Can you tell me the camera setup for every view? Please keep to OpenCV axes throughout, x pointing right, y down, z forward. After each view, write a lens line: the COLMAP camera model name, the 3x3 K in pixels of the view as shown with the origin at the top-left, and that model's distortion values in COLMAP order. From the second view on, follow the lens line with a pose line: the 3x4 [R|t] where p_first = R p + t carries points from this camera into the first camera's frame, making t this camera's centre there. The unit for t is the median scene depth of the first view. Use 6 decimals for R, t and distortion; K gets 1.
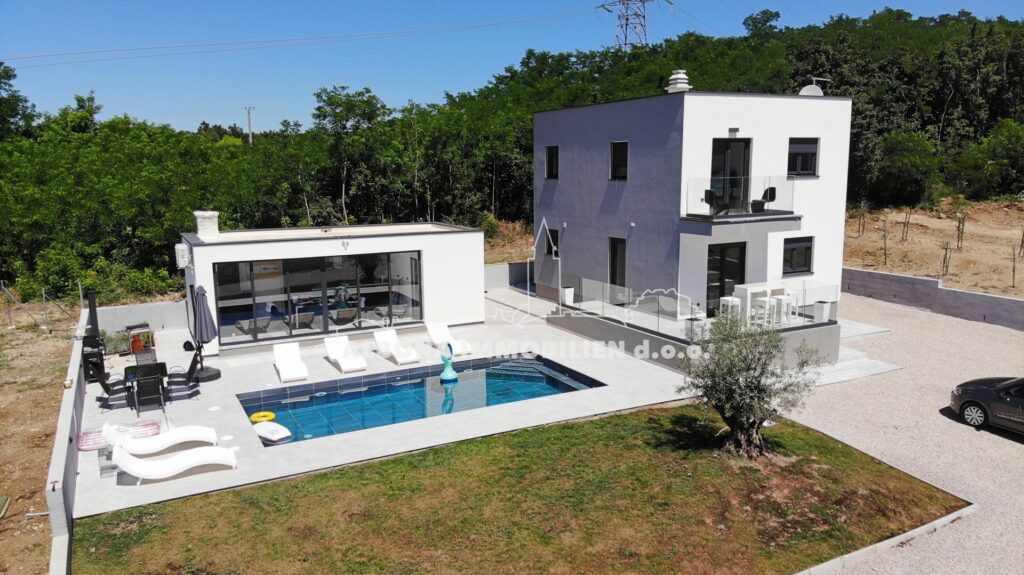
lens RADIAL K [[757.6, 0, 518.0], [0, 757.6, 285.2], [0, 0, 1]] dist [0.095587, -0.201305]
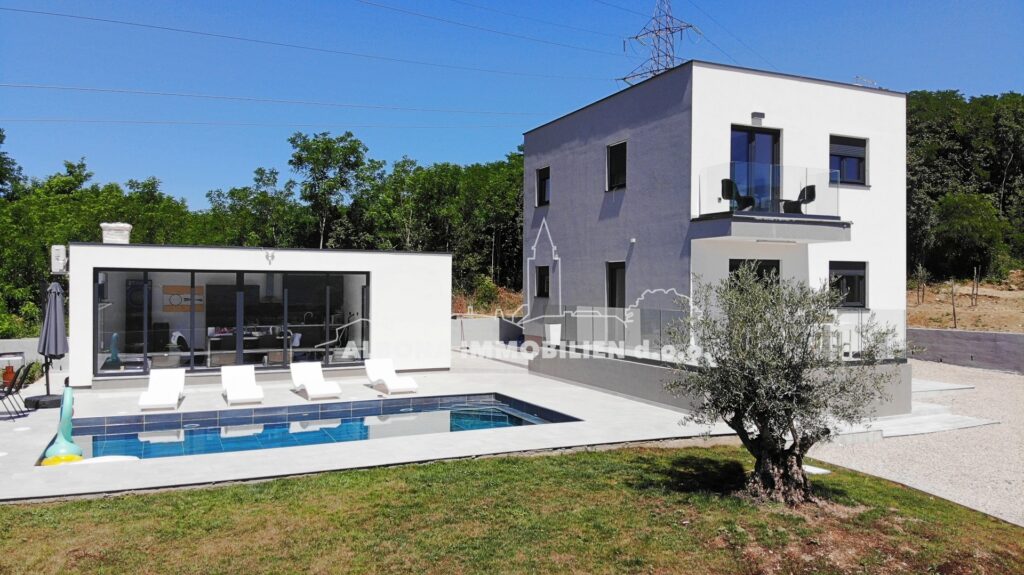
lens RADIAL K [[757.6, 0, 518.0], [0, 757.6, 285.2], [0, 0, 1]] dist [0.095587, -0.201305]
pose [[0.998608, 0.012086, -0.051339, 0.077288], [-0.020332, 0.986371, -0.163275, 0.104647], [0.048666, 0.164091, 0.985244, 0.237025]]
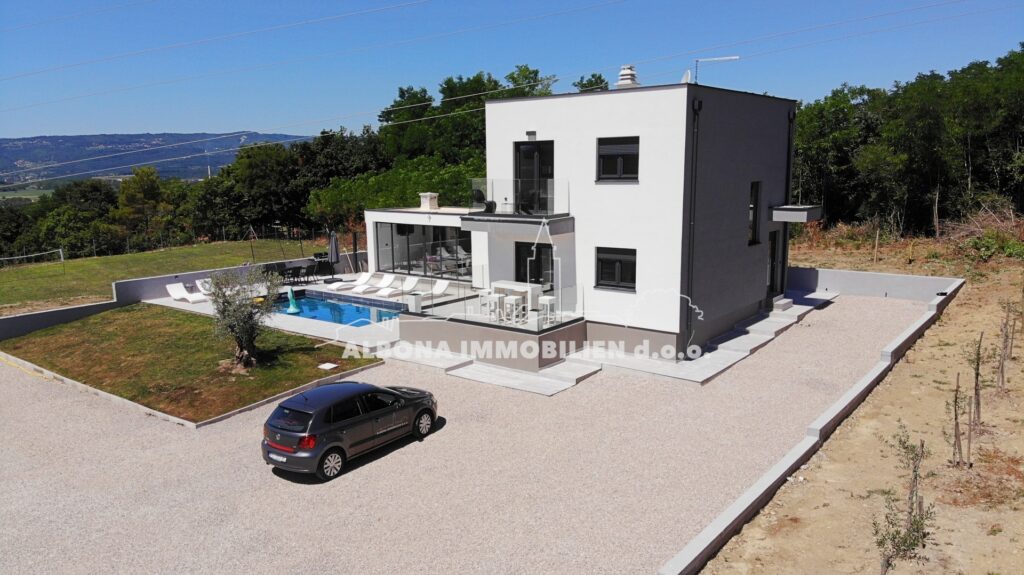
lens RADIAL K [[757.6, 0, 518.0], [0, 757.6, 285.2], [0, 0, 1]] dist [0.095587, -0.201305]
pose [[0.401386, 0.149831, -0.903571, 1.238841], [-0.136567, 0.985291, 0.102716, -0.104042], [0.905670, 0.082169, 0.415944, 0.574142]]
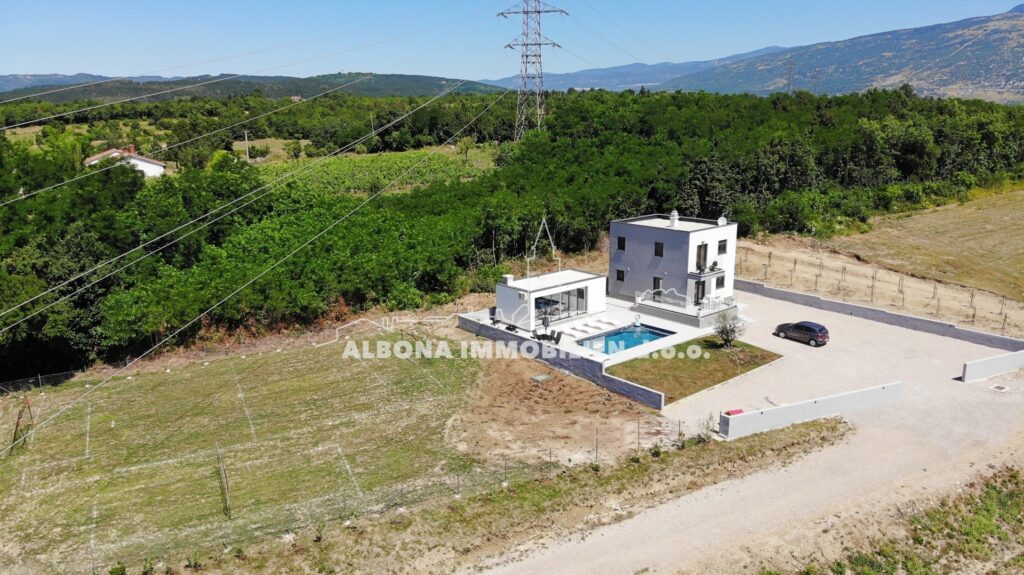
lens RADIAL K [[757.6, 0, 518.0], [0, 757.6, 285.2], [0, 0, 1]] dist [0.095587, -0.201305]
pose [[0.971315, -0.052096, 0.232021, -1.069849], [0.036577, 0.996827, 0.070697, -0.268921], [-0.234968, -0.060182, 0.970138, -1.629085]]
